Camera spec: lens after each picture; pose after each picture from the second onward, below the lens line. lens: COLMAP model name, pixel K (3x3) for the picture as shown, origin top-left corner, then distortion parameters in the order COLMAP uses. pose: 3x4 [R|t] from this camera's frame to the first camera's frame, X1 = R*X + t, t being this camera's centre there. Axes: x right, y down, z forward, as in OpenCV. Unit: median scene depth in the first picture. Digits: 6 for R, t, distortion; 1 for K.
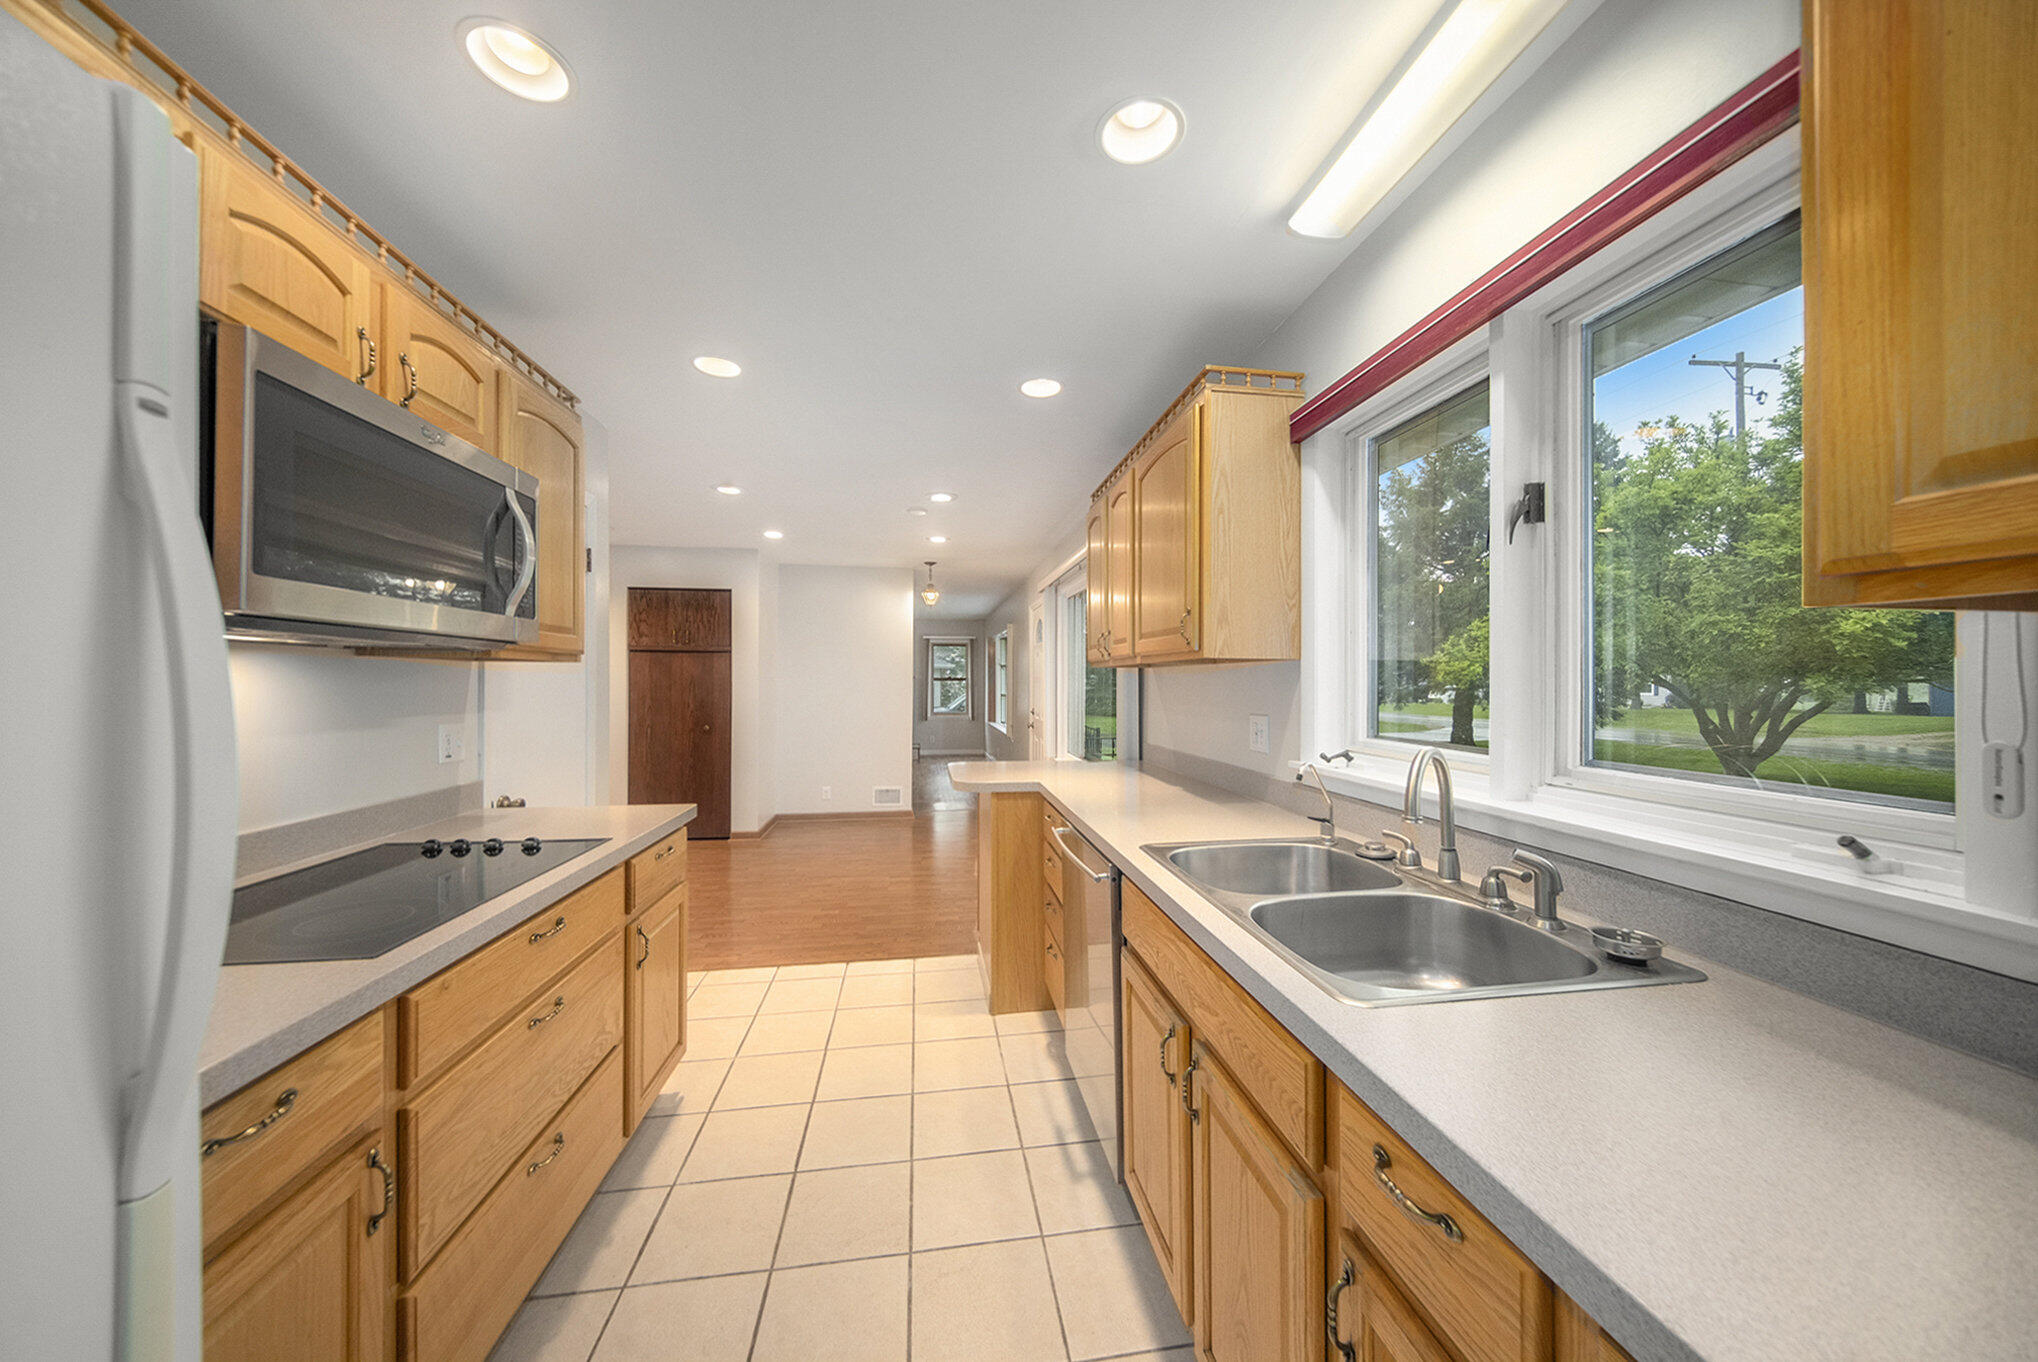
lens RADIAL K [[685.8, 0, 1020.9], [0, 685.8, 674.4], [0, 0, 1]] dist [-0.000638, -0.000131]
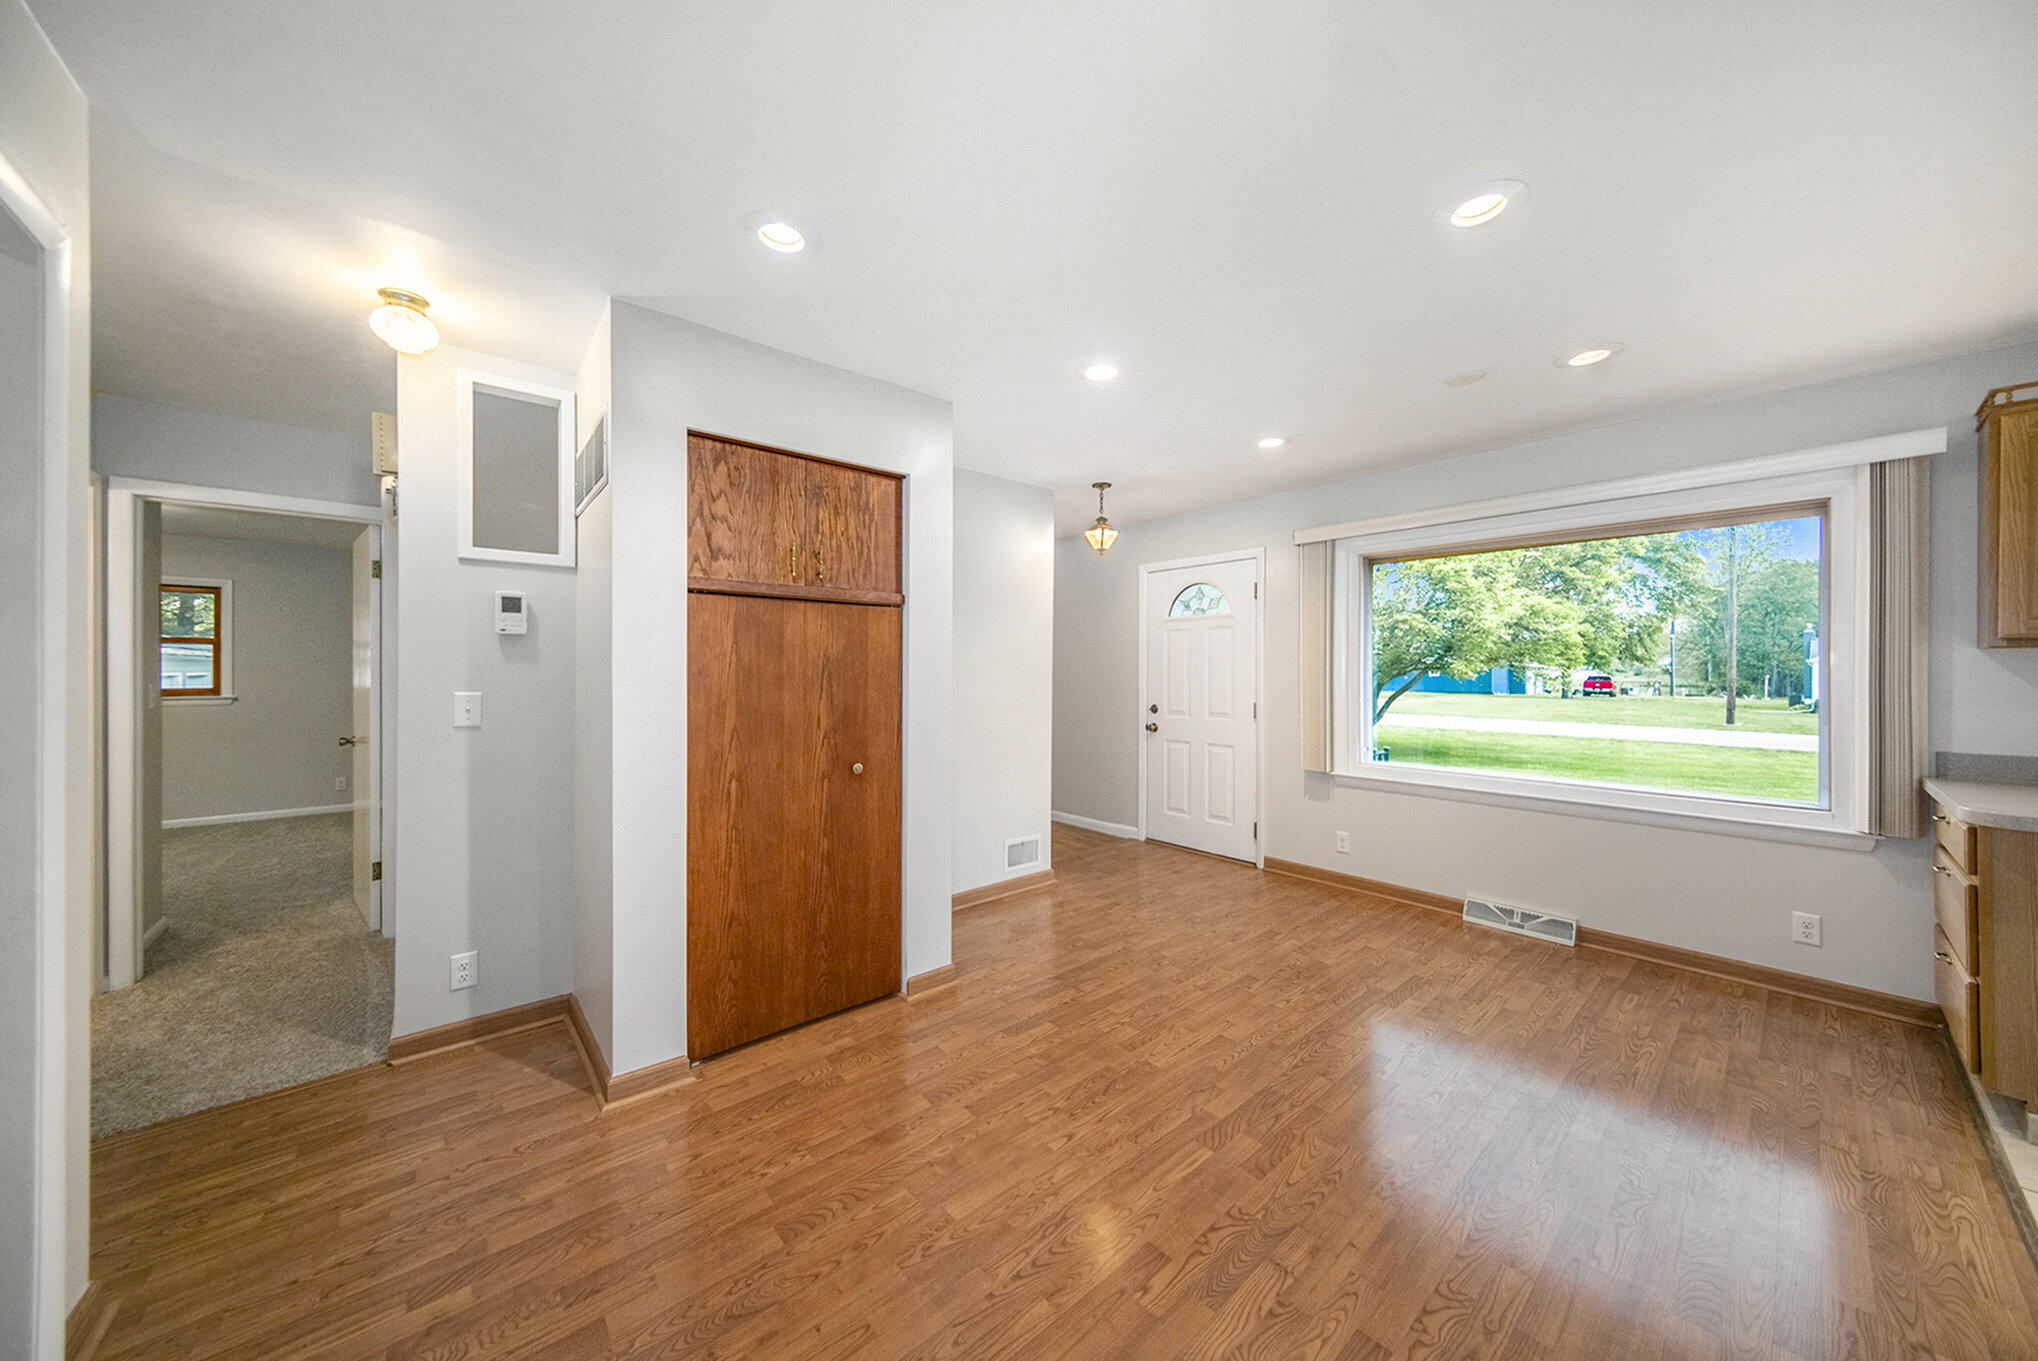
lens RADIAL K [[703.2, 0, 1010.5], [0, 703.2, 666.1], [0, 0, 1]] dist [0.015733, 0.000144]
pose [[0.841245, 0.002957, 0.540646, -0.626594], [-0.003800, 0.999993, 0.000444, 0.007961], [-0.540641, -0.002429, 0.841250, 0.551199]]
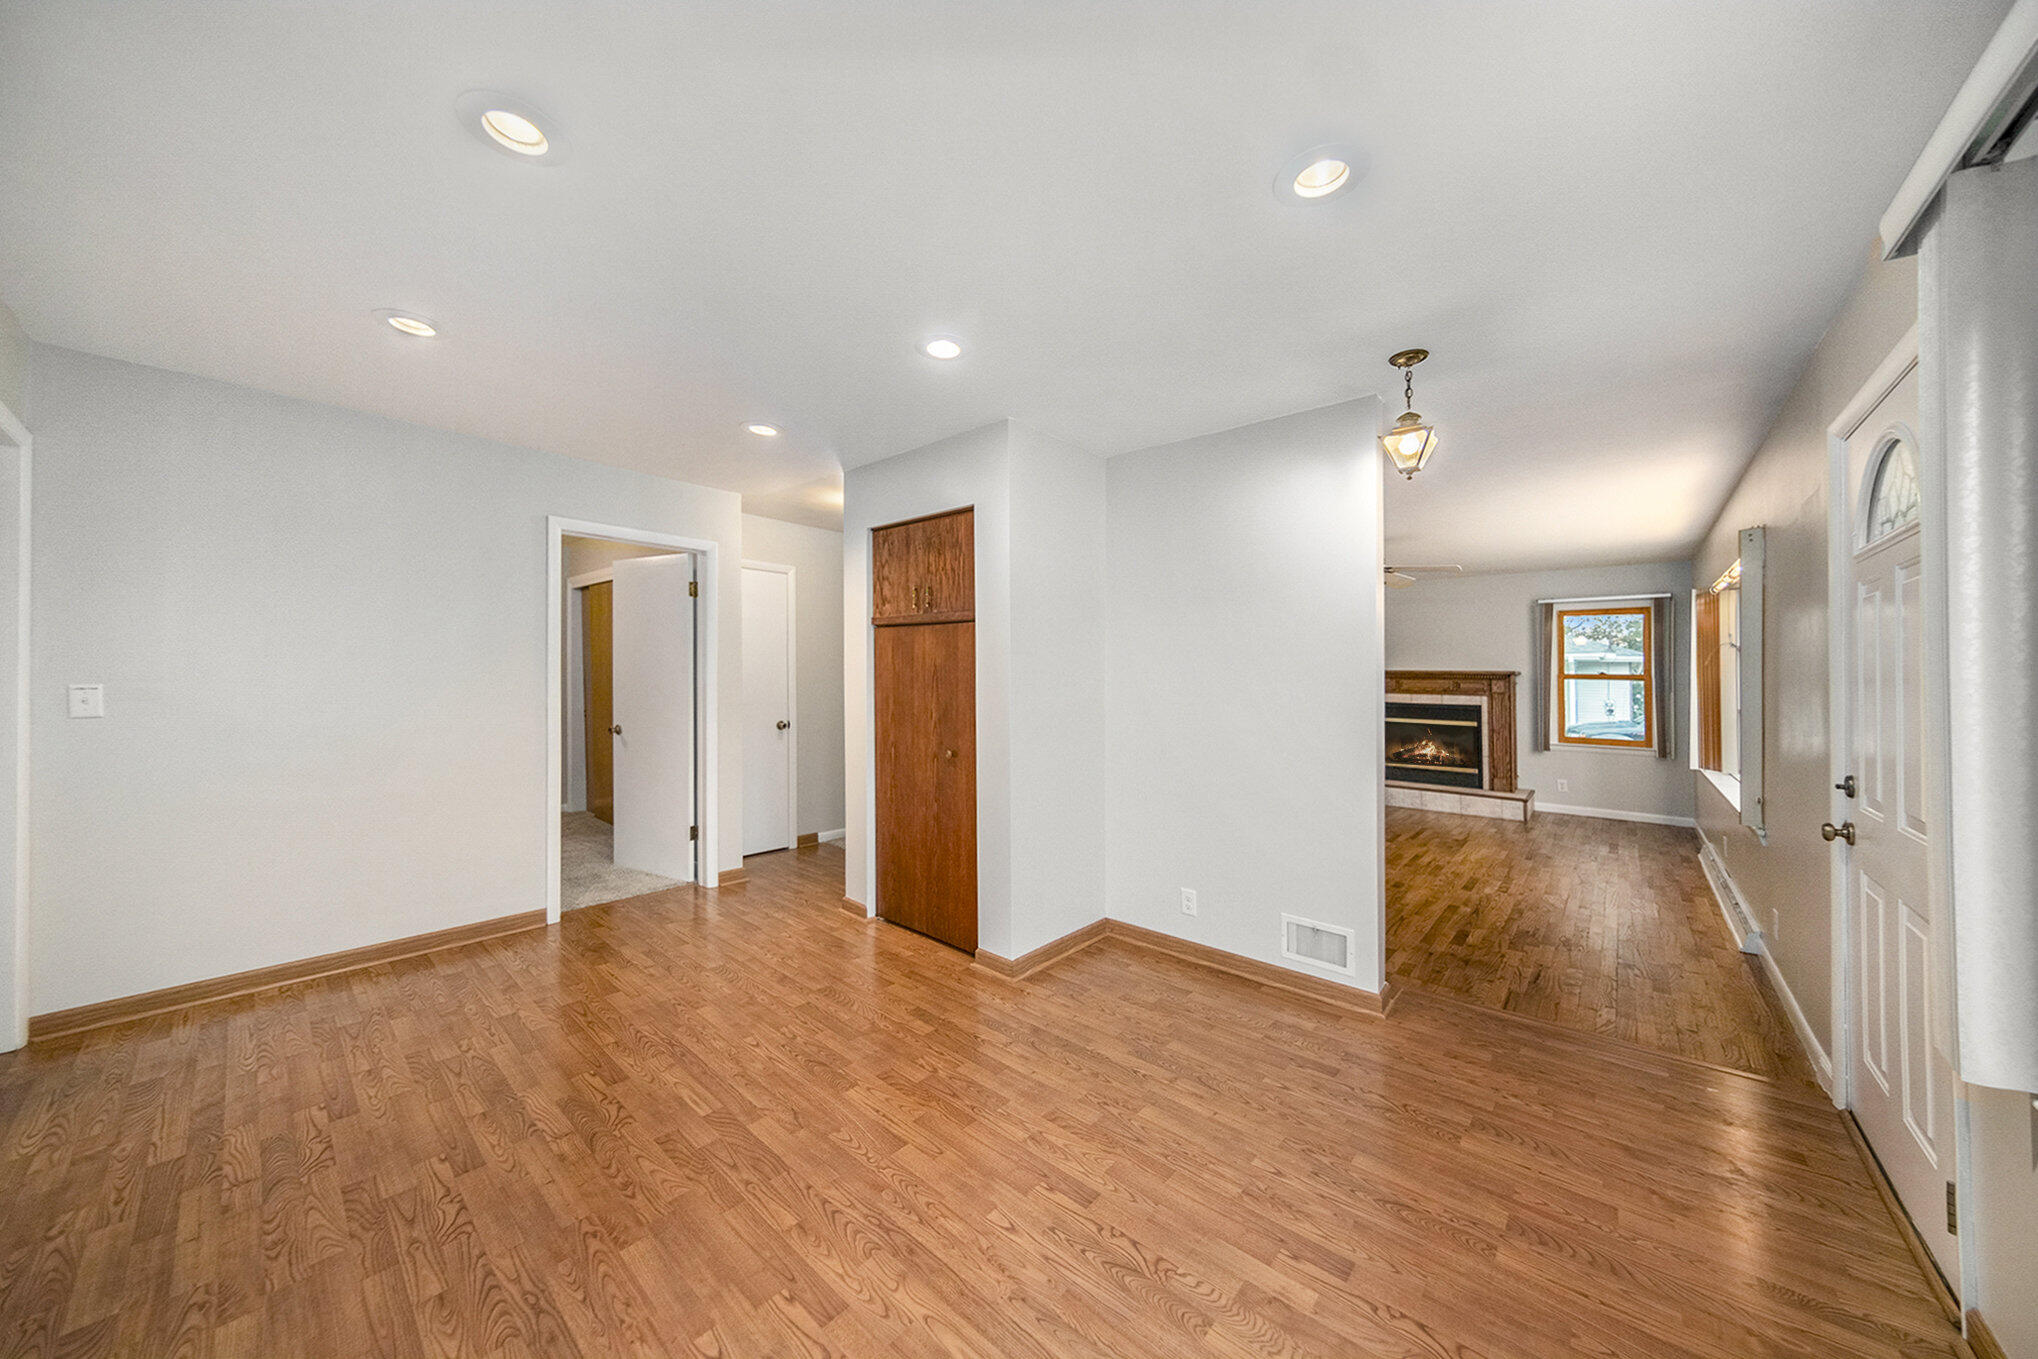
lens RADIAL K [[685.8, 0, 1020.9], [0, 685.8, 672.9], [0, 0, 1]] dist [-0.000638, -0.000131]
pose [[0.650872, 0.002115, -0.759185, 0.013028], [-0.003367, 0.999994, -0.000101, 0.008952], [0.759180, 0.002622, 0.650875, 0.675517]]
